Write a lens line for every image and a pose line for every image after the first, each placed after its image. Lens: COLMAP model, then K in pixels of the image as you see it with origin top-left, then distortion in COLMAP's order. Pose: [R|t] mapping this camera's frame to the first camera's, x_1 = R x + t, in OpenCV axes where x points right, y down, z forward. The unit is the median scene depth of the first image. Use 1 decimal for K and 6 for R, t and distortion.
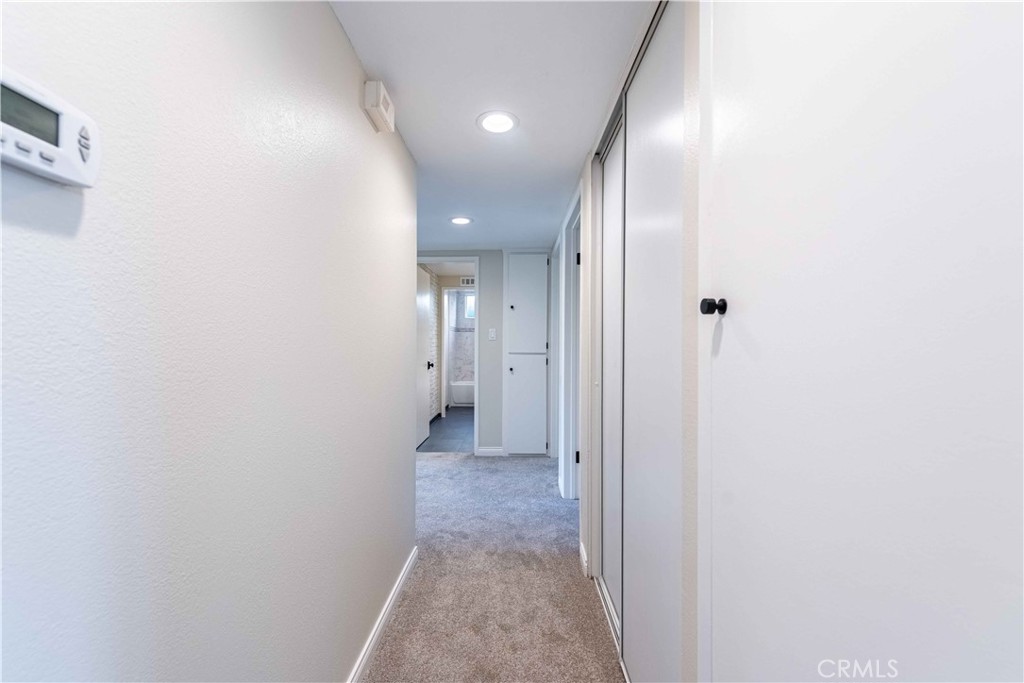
lens RADIAL K [[399.3, 0, 511.0], [0, 399.3, 344.7], [0, 0, 1]] dist [0.008385, -0.002446]
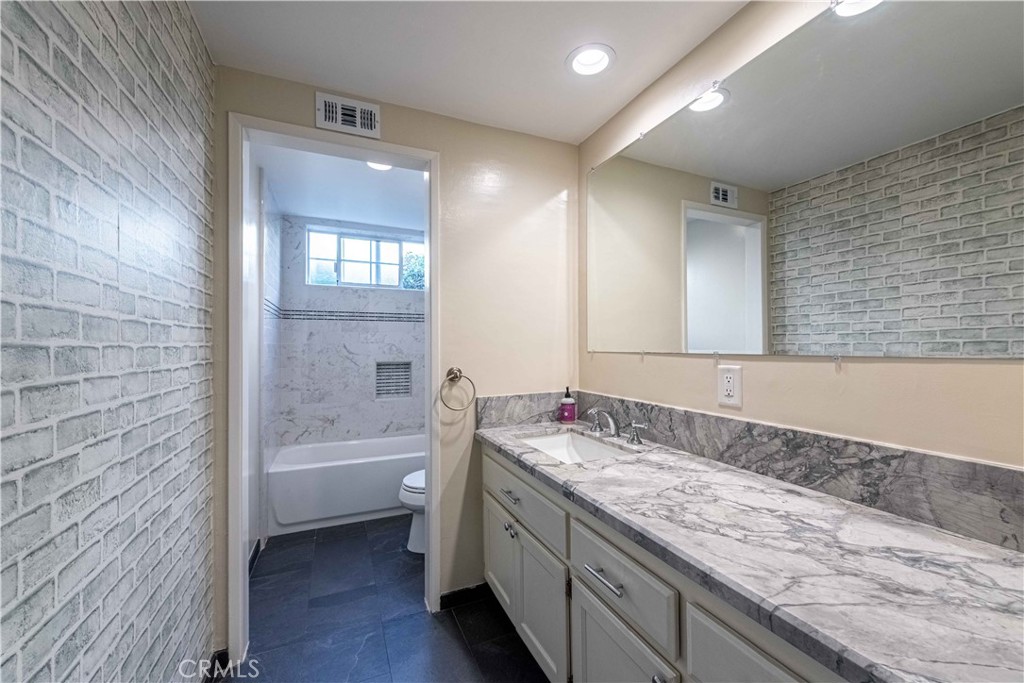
lens RADIAL K [[399.3, 0, 511.0], [0, 399.3, 344.7], [0, 0, 1]] dist [0.008385, -0.002446]
pose [[0.911879, -0.002998, 0.410448, -0.093643], [0.006375, 0.999956, -0.006861, -0.003547], [-0.410410, 0.008873, 0.911858, 0.560138]]
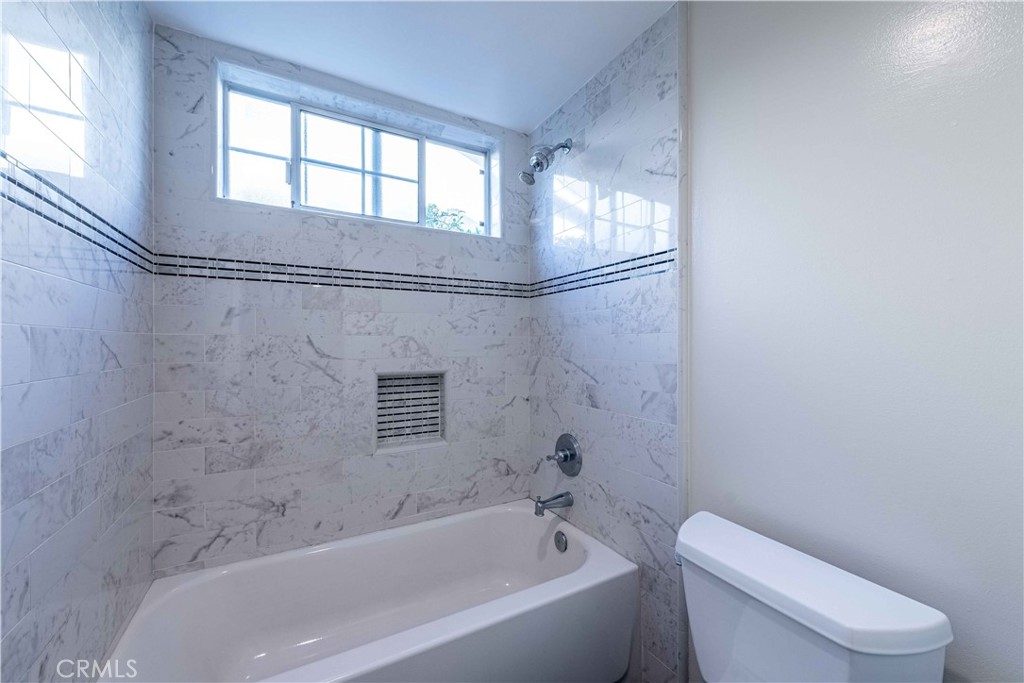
lens RADIAL K [[399.3, 0, 511.0], [0, 399.3, 344.7], [0, 0, 1]] dist [0.008385, -0.002446]
pose [[0.865096, -0.005393, 0.501577, -0.093433], [0.004746, 0.999985, 0.002567, -0.004090], [-0.501583, 0.000160, 0.865109, 0.798258]]
